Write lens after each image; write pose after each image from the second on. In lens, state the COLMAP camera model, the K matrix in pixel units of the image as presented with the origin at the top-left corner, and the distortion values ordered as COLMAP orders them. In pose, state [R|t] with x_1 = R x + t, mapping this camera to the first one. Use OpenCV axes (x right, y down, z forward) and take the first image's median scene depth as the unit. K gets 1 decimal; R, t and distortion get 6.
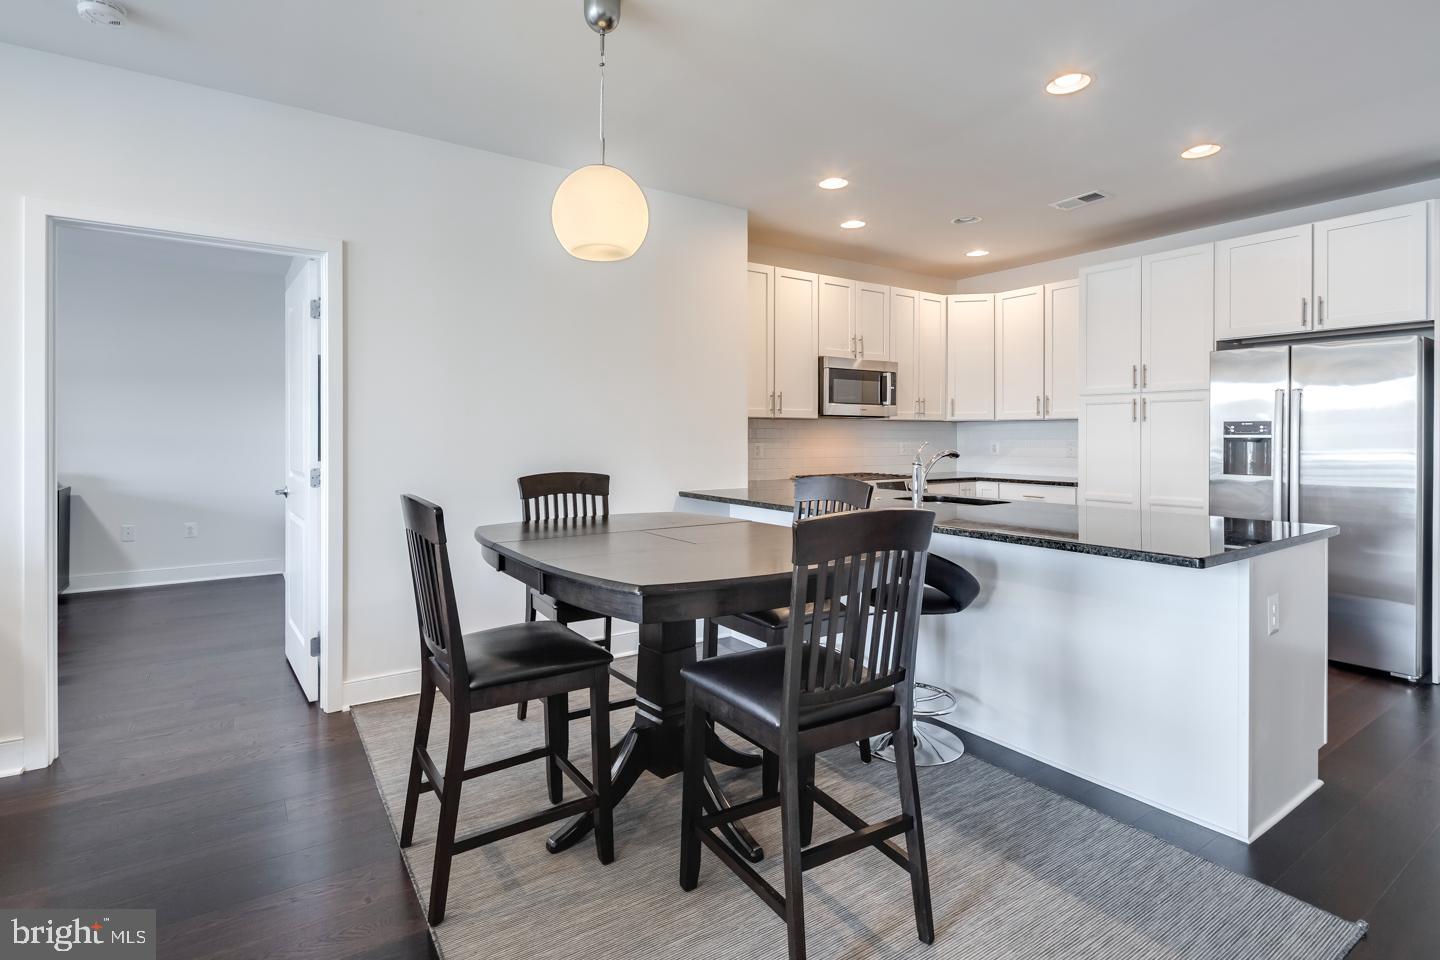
lens RADIAL K [[692.1, 0, 713.0], [0, 692.1, 436.1], [0, 0, 1]] dist [-0.000157, -0.000388]
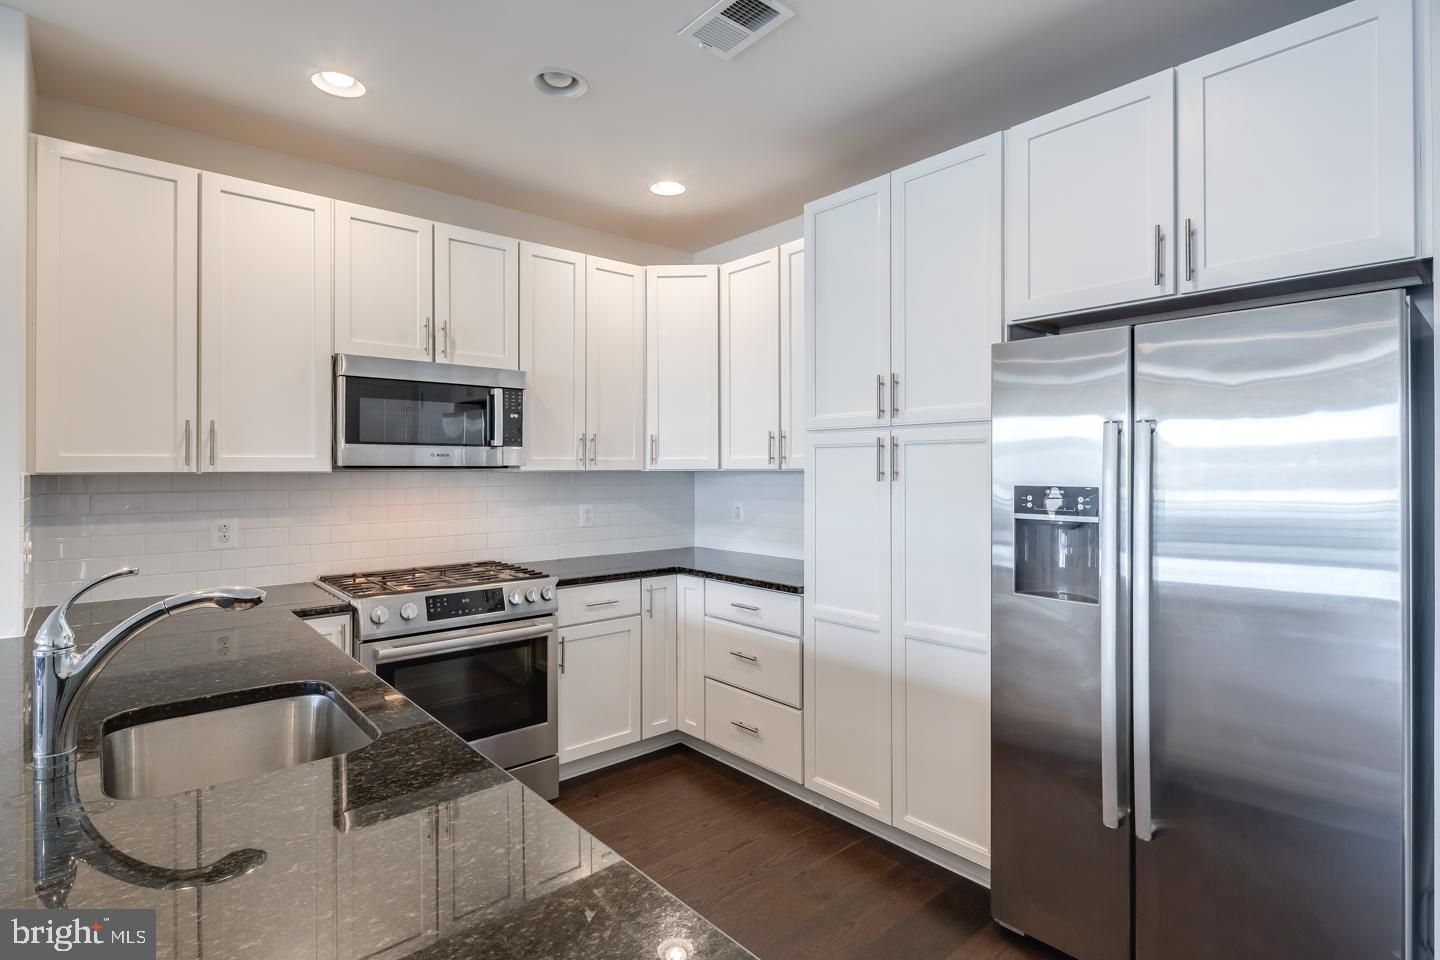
lens RADIAL K [[711.4, 0, 724.4], [0, 711.4, 465.7], [0, 0, 1]] dist [0.000199, -0.000096]
pose [[0.992523, -0.001737, 0.122045, 0.423896], [0.002481, 0.999979, -0.005950, -0.029399], [-0.122032, 0.006208, 0.992507, 0.470767]]
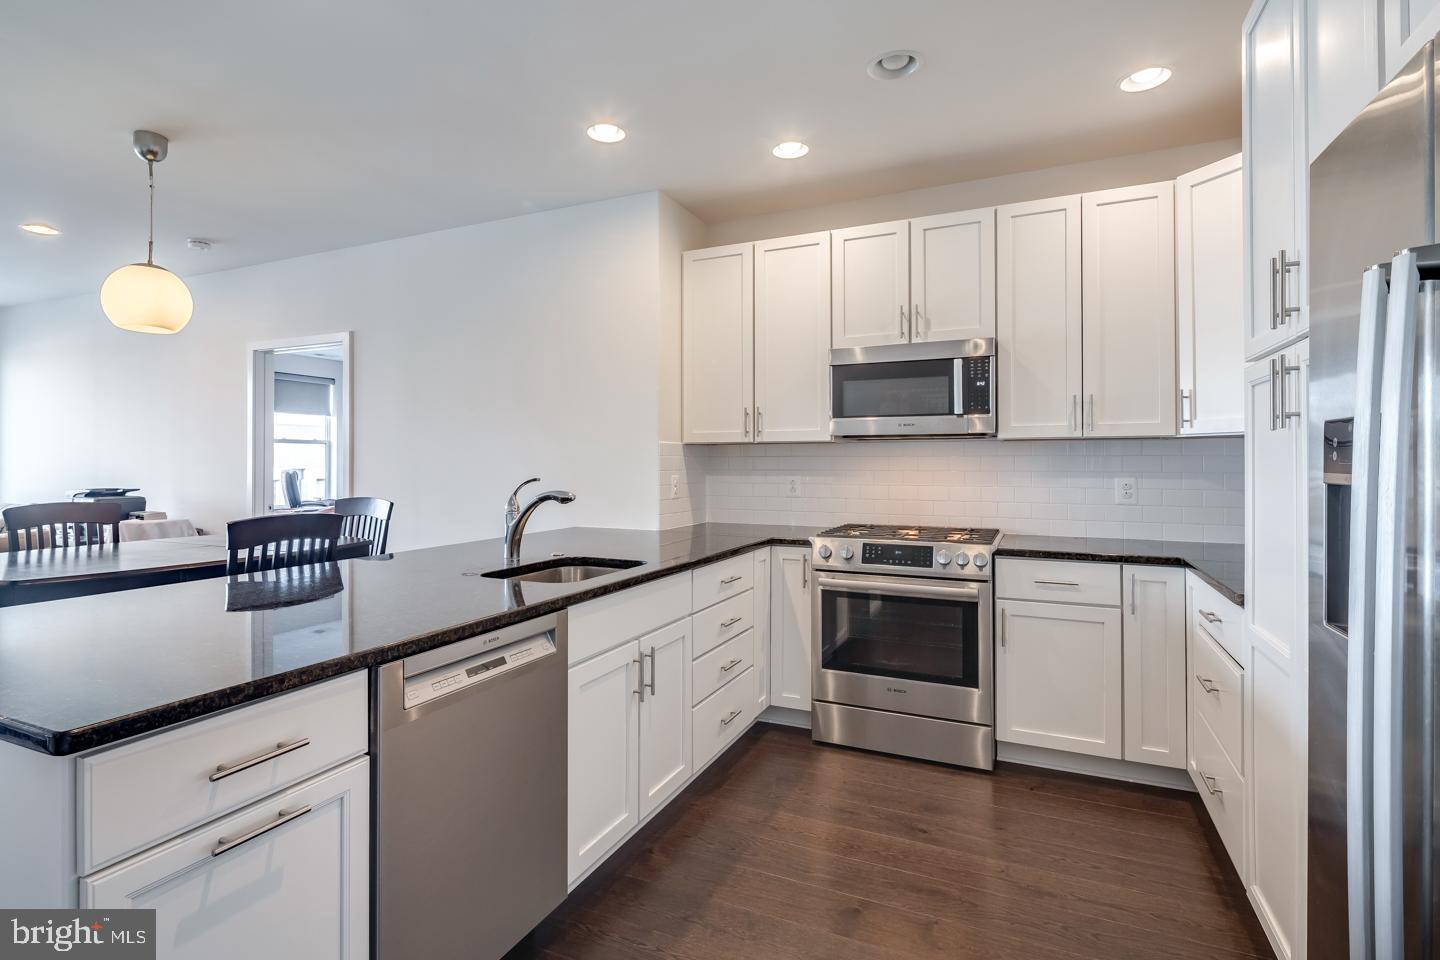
lens RADIAL K [[701.6, 0, 715.8], [0, 701.6, 455.1], [0, 0, 1]] dist [0.001319, -0.000383]
pose [[0.520937, -0.008501, -0.853553, 0.756804], [0.000164, 0.999951, -0.009859, -0.005384], [0.853595, 0.004996, 0.520913, 0.599735]]
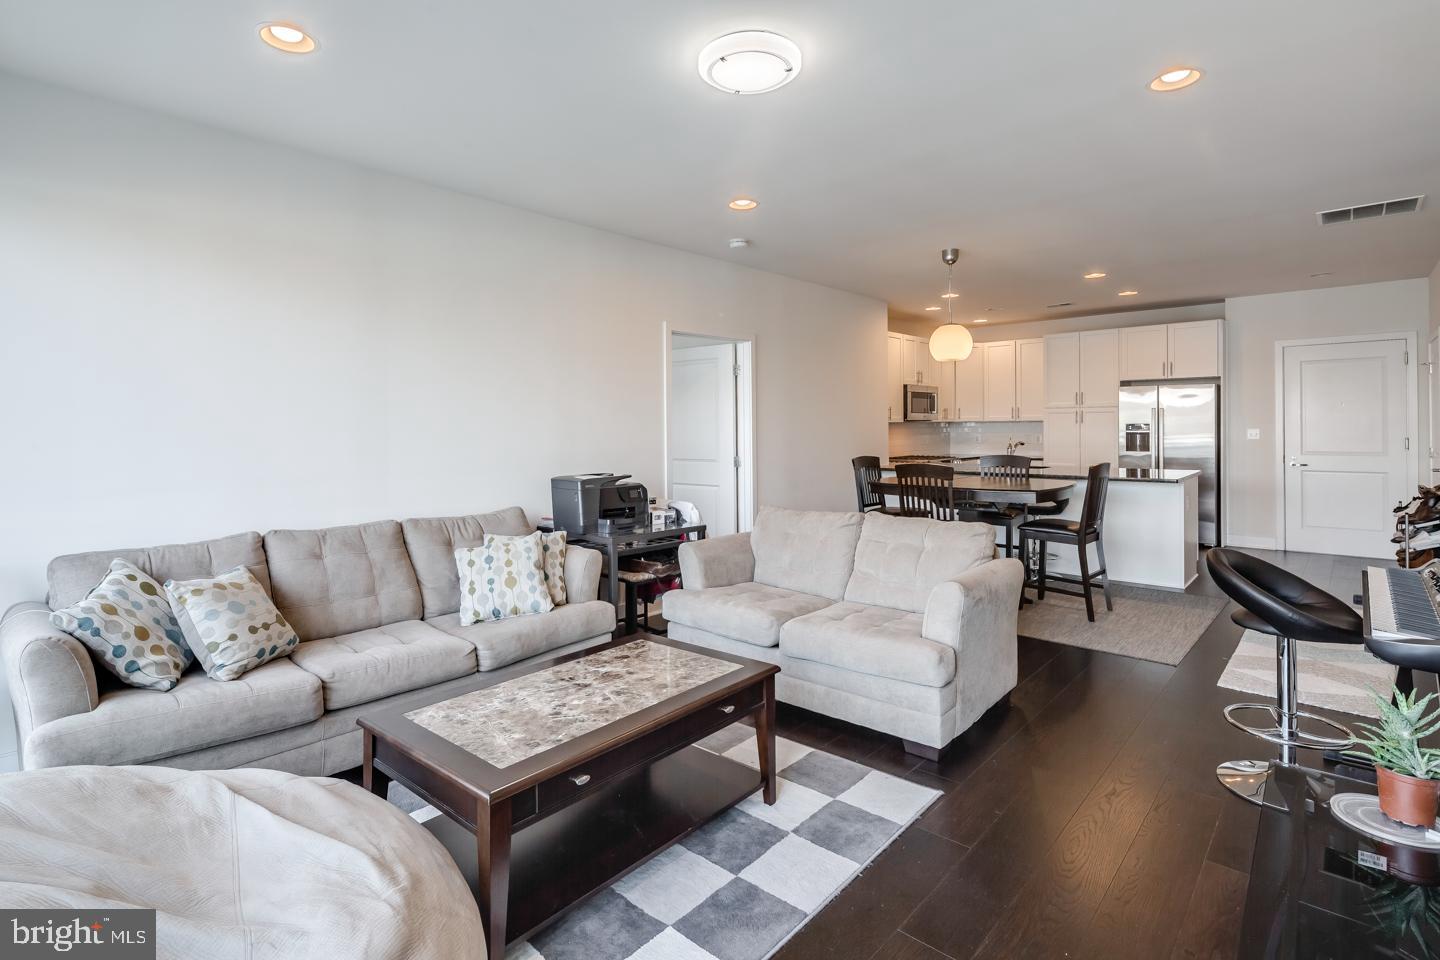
lens RADIAL K [[719.8, 0, 719.5], [0, 719.8, 432.0], [0, 0, 1]] dist [0.032612, -0.000108]
pose [[0.966086, -0.010364, 0.258013, -0.783966], [0.008800, 0.999935, 0.007214, -0.020347], [-0.258071, -0.004699, 0.966114, -0.591778]]
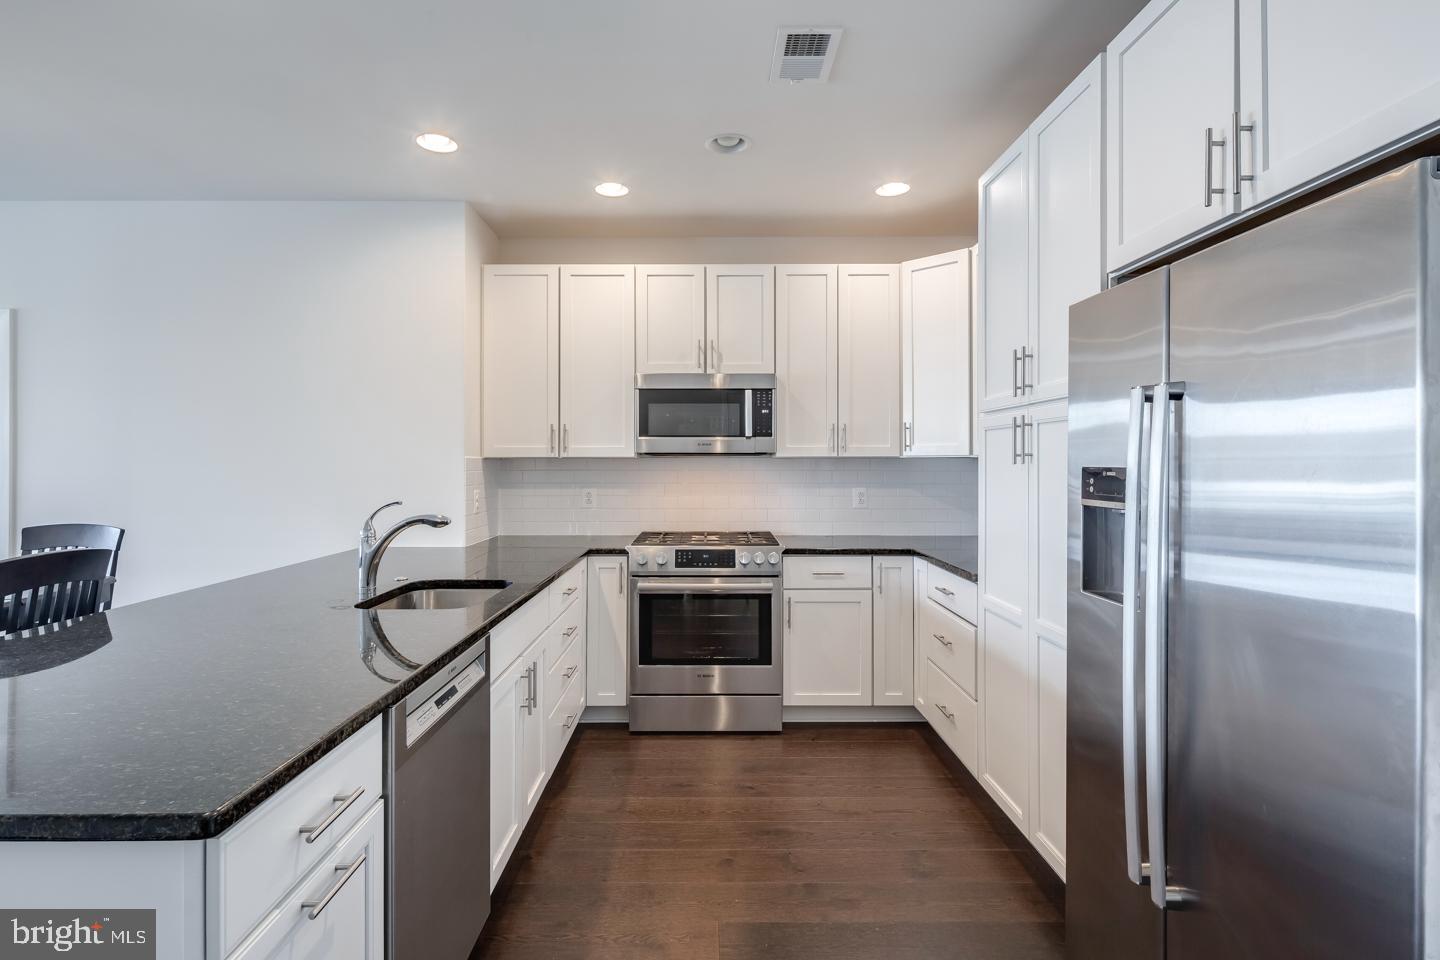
lens RADIAL K [[691.1, 0, 713.1], [0, 691.1, 459.7], [0, 0, 1]] dist [0.000403, -0.000109]
pose [[0.834011, -0.002926, -0.551740, 0.702533], [-0.000489, 0.999982, -0.006043, -0.020585], [0.551747, 0.005310, 0.833994, 0.468799]]
